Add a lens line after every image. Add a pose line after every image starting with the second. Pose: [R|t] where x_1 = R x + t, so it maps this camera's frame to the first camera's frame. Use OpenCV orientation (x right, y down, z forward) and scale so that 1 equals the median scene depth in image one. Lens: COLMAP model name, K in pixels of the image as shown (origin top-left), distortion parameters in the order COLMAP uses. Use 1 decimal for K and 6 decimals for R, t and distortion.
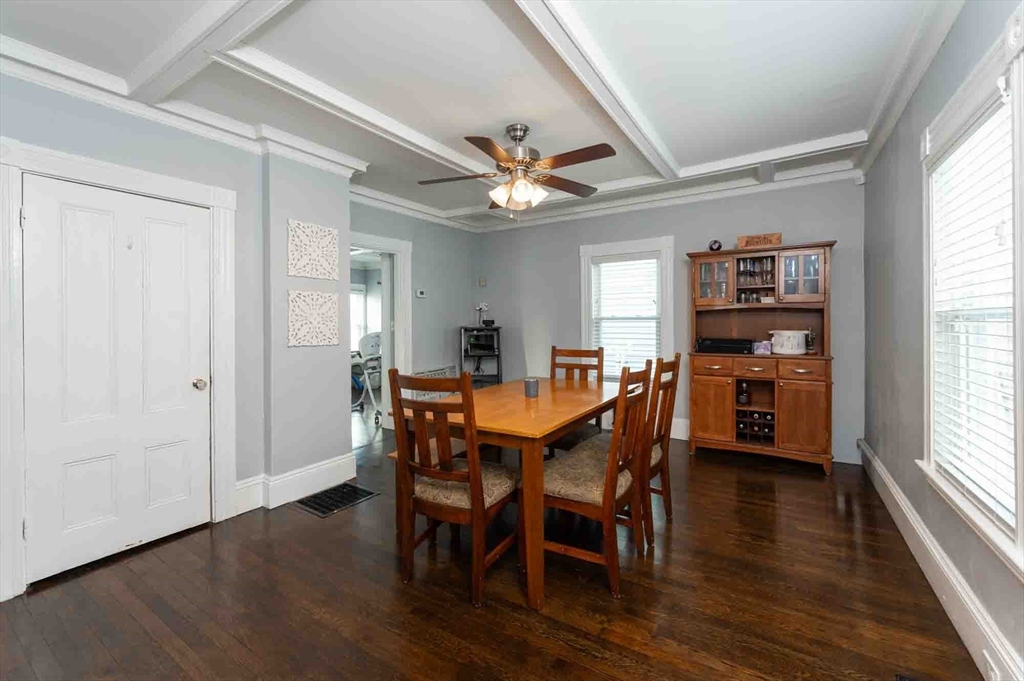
lens RADIAL K [[415.8, 0, 512.2], [0, 415.8, 331.2], [0, 0, 1]] dist [-0.000228, -0.000002]
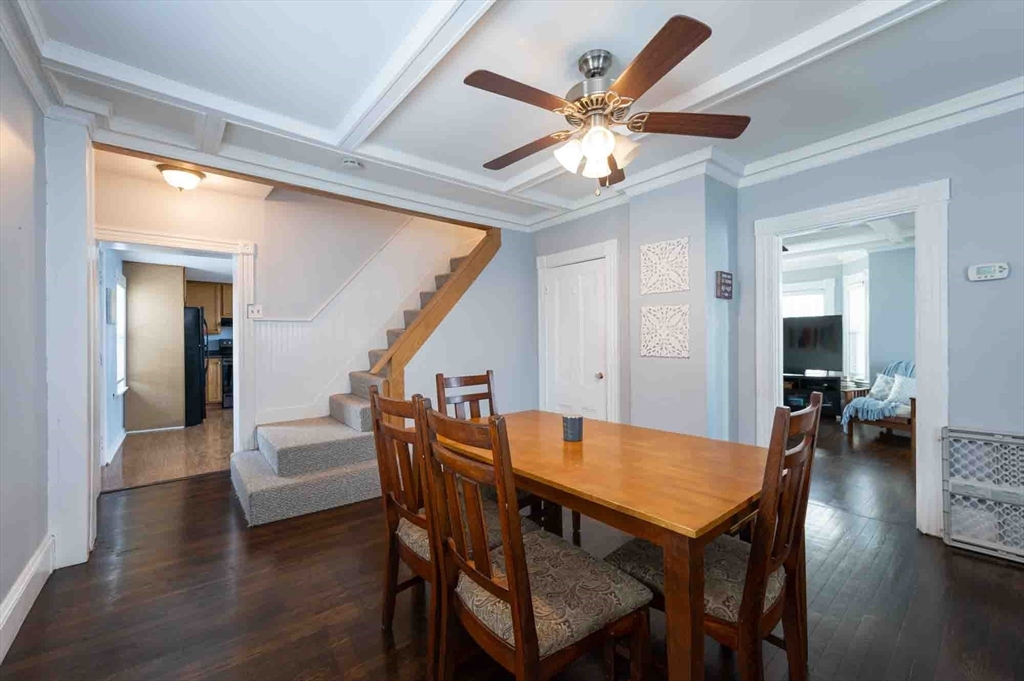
lens RADIAL K [[415.8, 0, 511.9], [0, 415.8, 339.2], [0, 0, 1]] dist [-0.000228, -0.000002]
pose [[-0.307709, 0.006081, -0.951461, 0.654166], [-0.005994, 0.999947, 0.008329, -0.015992], [0.951462, 0.008266, -0.307656, 0.972362]]
